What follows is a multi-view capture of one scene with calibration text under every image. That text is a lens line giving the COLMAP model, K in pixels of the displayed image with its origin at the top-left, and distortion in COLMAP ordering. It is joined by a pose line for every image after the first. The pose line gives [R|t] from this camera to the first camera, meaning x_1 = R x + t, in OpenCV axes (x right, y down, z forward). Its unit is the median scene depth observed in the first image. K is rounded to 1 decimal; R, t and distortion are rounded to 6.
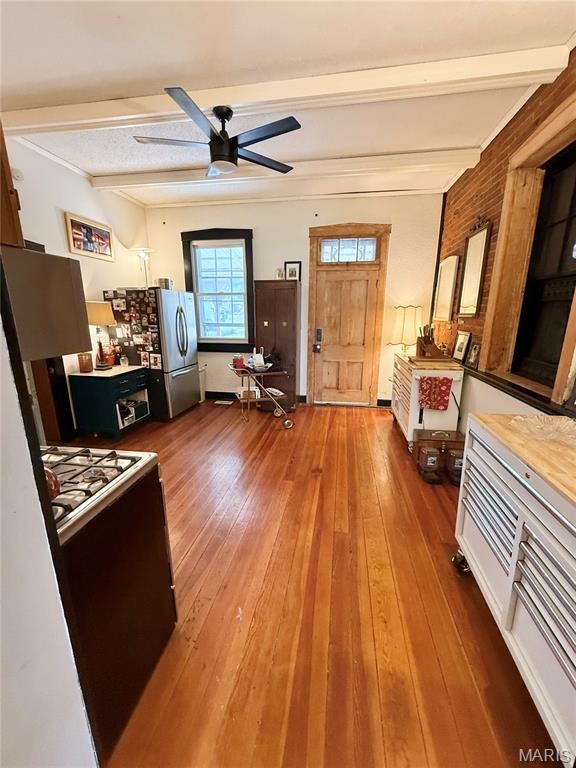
lens RADIAL K [[305.7, 0, 287.4], [0, 305.7, 383.6], [0, 0, 1]] dist [0.000348, -0.000025]
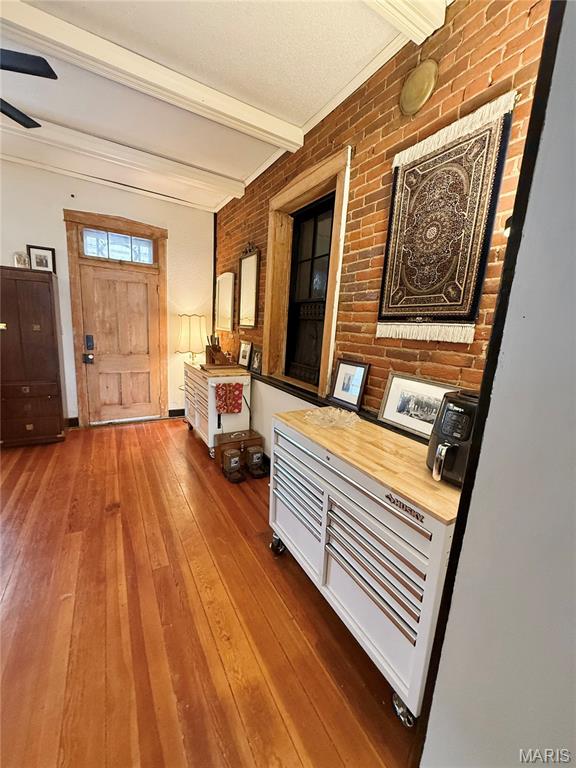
lens RADIAL K [[305.7, 0, 287.5], [0, 305.7, 384.1], [0, 0, 1]] dist [0.000348, -0.000025]
pose [[0.760345, -0.079914, 0.644585, -0.045953], [0.092016, 0.995646, 0.014896, -0.013520], [-0.642969, 0.047987, 0.764388, 0.040633]]
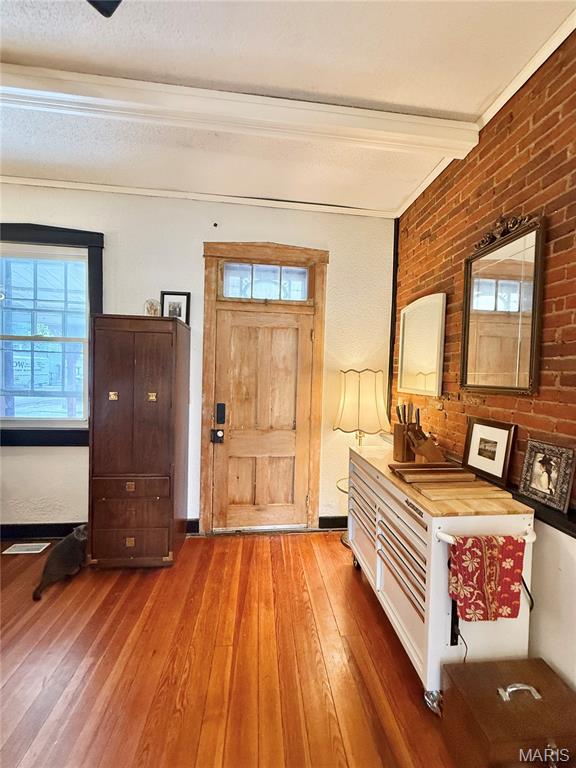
lens RADIAL K [[305.7, 0, 288.7], [0, 305.7, 384.3], [0, 0, 1]] dist [0.000348, -0.000025]
pose [[0.960830, 0.013782, 0.276795, 0.092309], [0.039599, 0.981688, -0.186336, -0.140495], [-0.274294, 0.189998, 0.942689, 0.563983]]
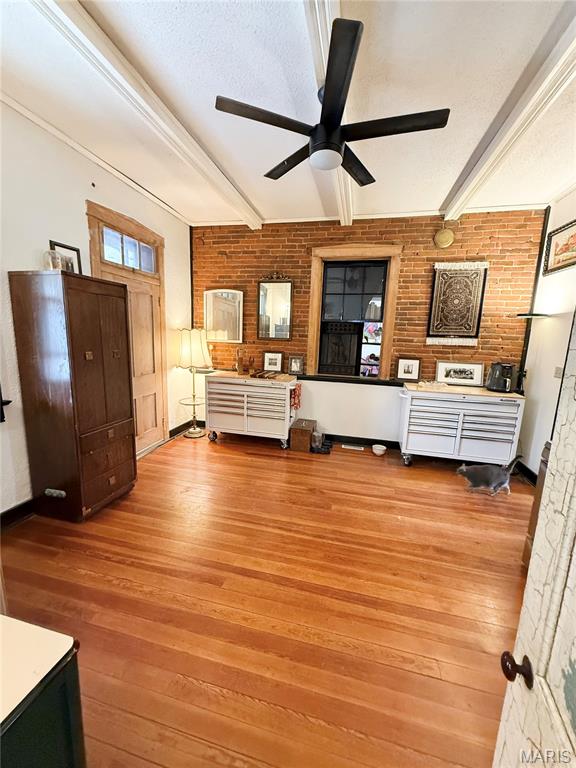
lens RADIAL K [[305.7, 0, 286.1], [0, 305.7, 384.3], [0, 0, 1]] dist [0.000348, -0.000025]
pose [[0.062571, -0.162977, 0.984644, -0.768435], [0.194900, 0.969578, 0.148098, -0.208242], [-0.978825, 0.182640, 0.092432, 0.812166]]
